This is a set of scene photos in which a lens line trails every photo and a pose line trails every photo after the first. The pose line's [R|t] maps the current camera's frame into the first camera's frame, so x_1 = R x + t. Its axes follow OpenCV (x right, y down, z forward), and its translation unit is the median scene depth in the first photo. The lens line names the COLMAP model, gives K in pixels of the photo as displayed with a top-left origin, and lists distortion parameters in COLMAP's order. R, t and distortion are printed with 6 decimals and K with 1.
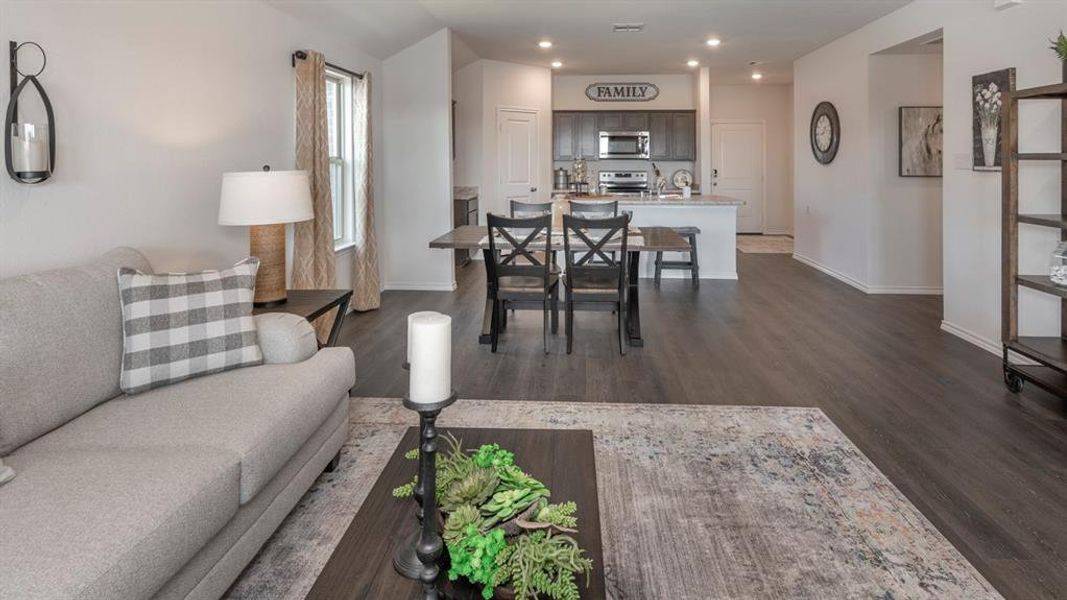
lens RADIAL K [[541.6, 0, 553.5], [0, 541.6, 173.7], [0, 0, 1]] dist [-0.000616, 0.002031]
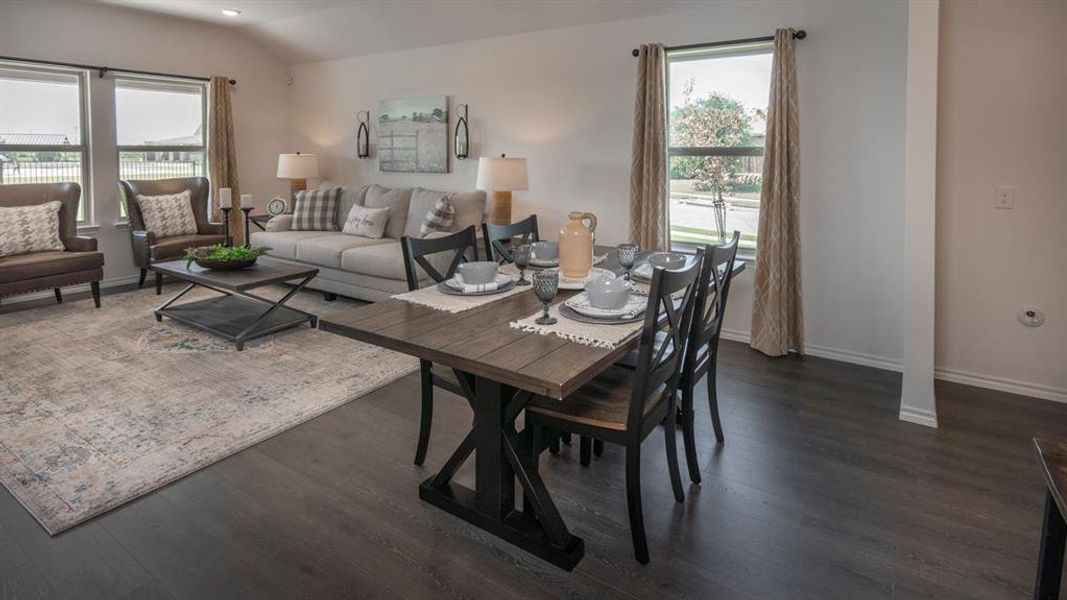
lens RADIAL K [[541.6, 0, 553.5], [0, 541.6, 173.7], [0, 0, 1]] dist [-0.000616, 0.002031]
pose [[-0.505503, 0.034681, -0.862128, 0.440895], [-0.024018, 0.998239, 0.054239, -0.027136], [0.862491, 0.048124, -0.503780, 1.122373]]
